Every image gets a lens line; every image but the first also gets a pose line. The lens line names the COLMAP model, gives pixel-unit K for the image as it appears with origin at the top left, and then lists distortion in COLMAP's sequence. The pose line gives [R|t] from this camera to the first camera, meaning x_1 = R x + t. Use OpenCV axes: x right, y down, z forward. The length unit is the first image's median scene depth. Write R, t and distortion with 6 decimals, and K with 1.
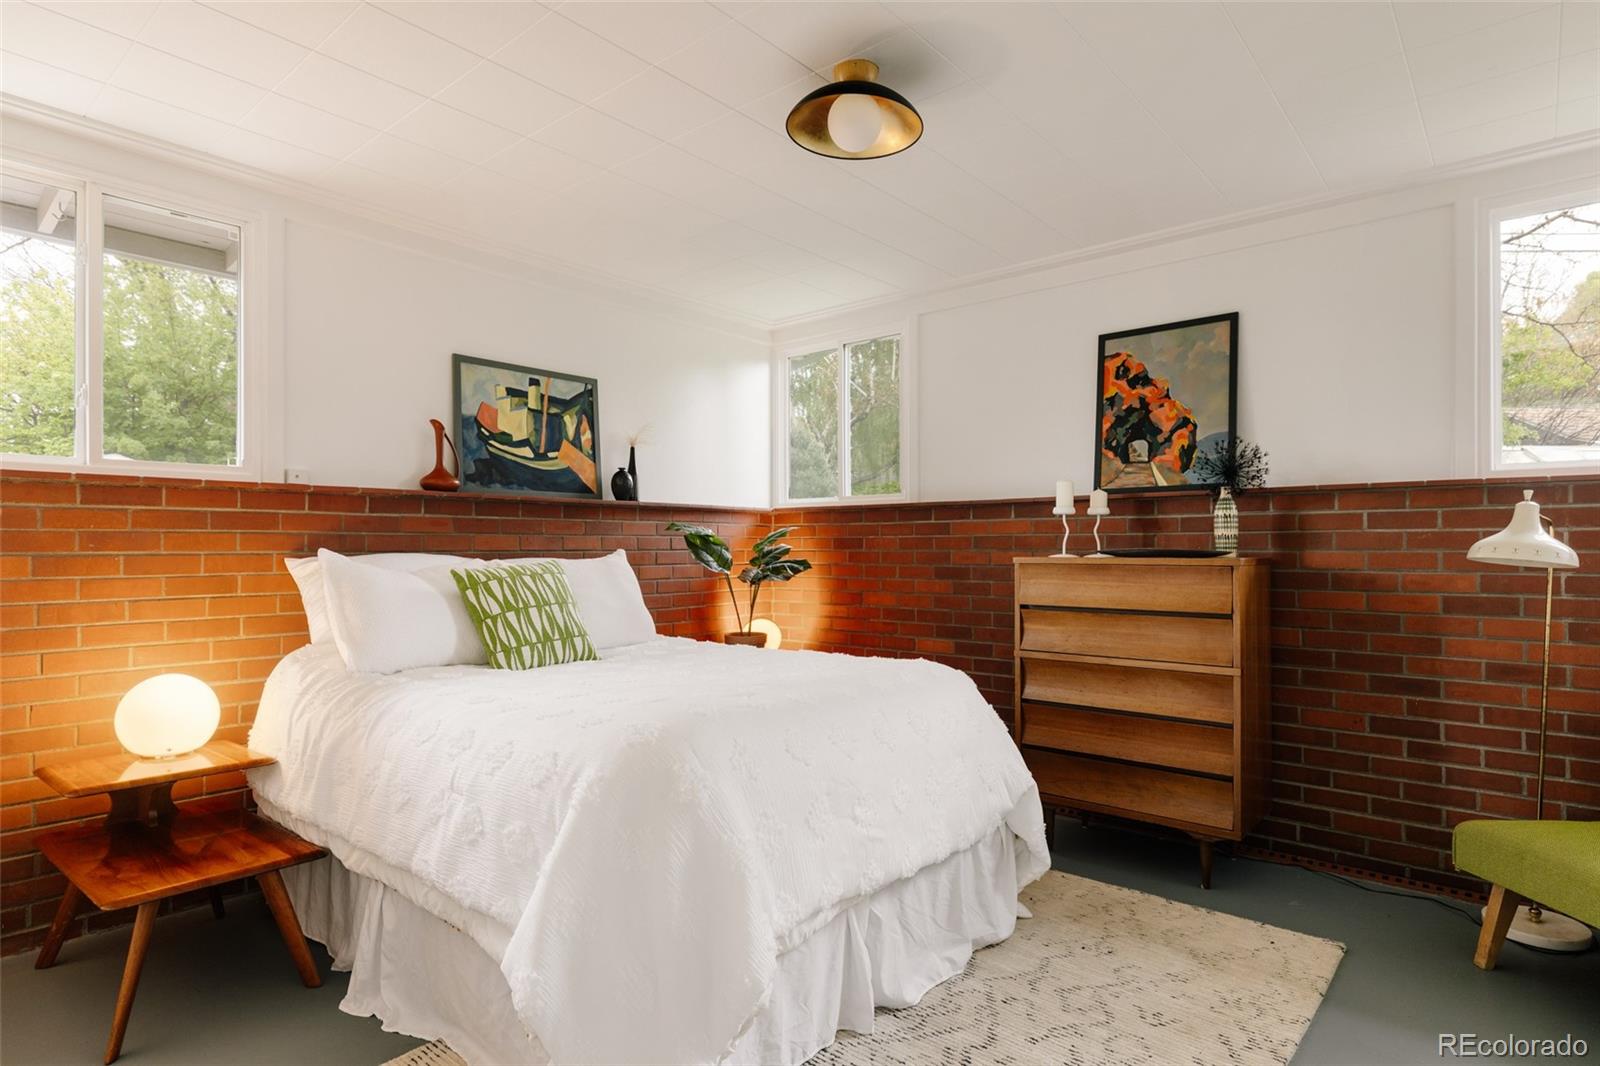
lens RADIAL K [[868.2, 0, 800.3], [0, 868.2, 540.6], [0, 0, 1]] dist [0.000635, -0.002214]
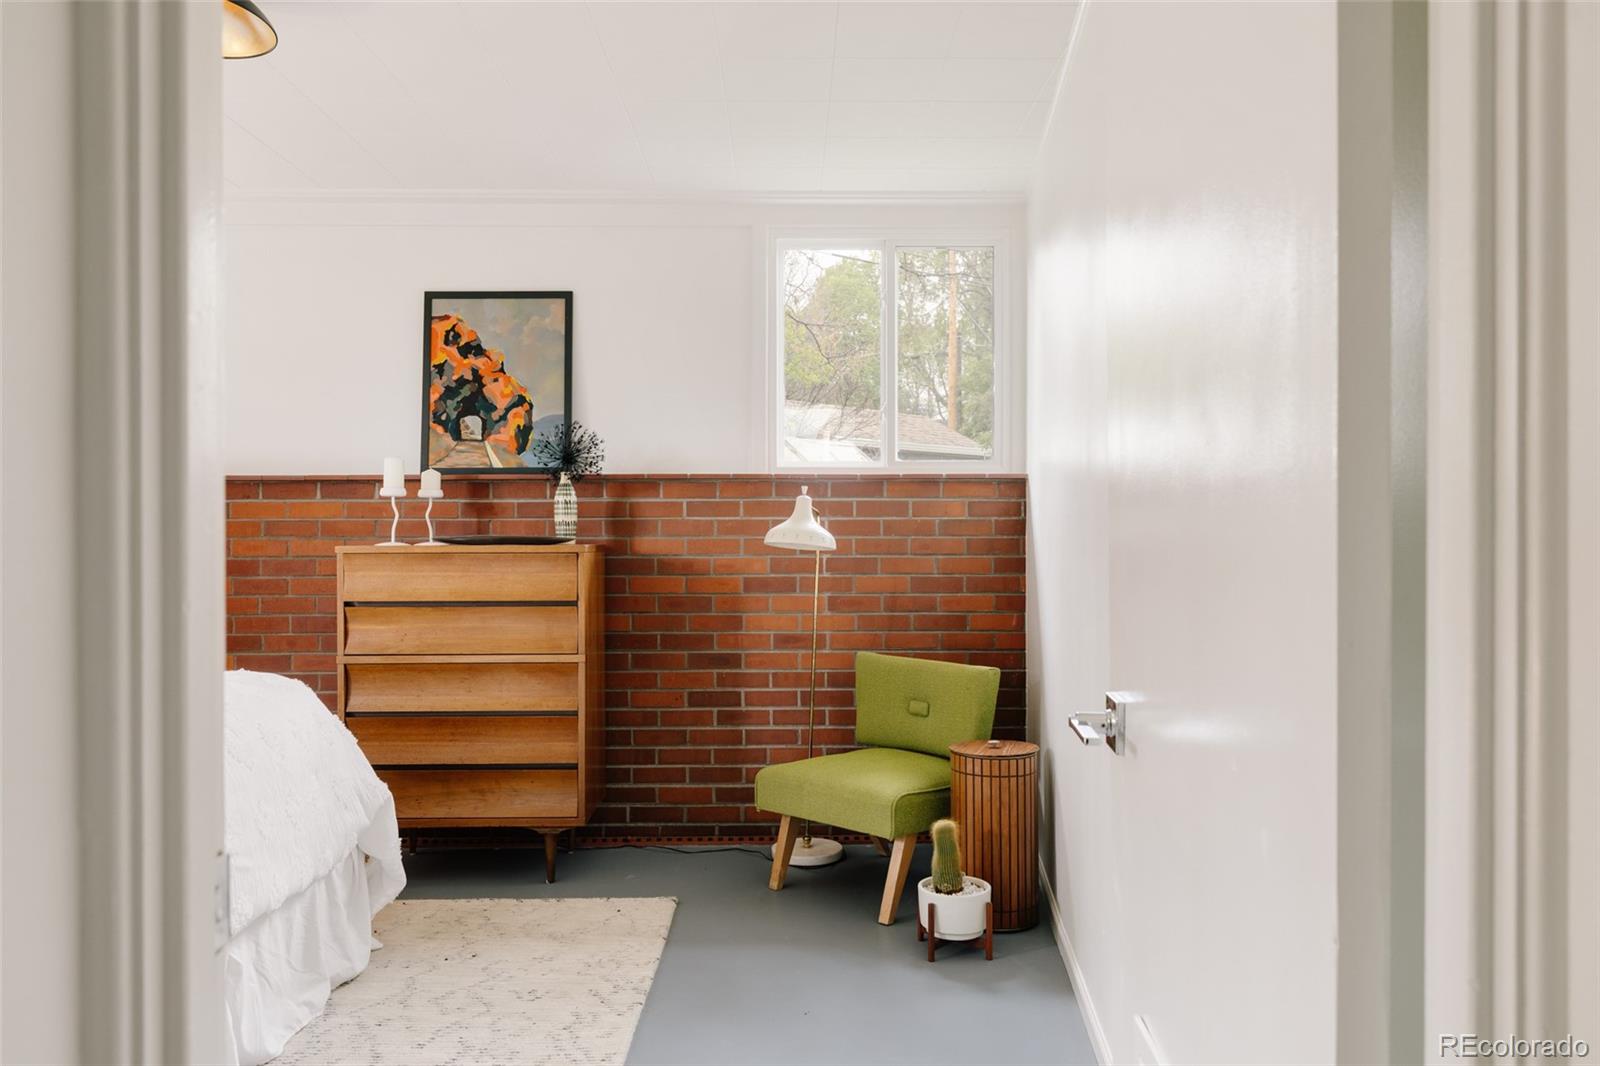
lens RADIAL K [[1150.9, 0, 800.0], [0, 1150.9, 533.0], [0, 0, 1]] dist [0.000557, -0.002318]
pose [[0.754751, 0.000480, 0.656011, -0.175138], [-0.003593, 0.999988, 0.003403, 0.001325], [-0.656001, -0.004925, 0.754744, -0.164236]]
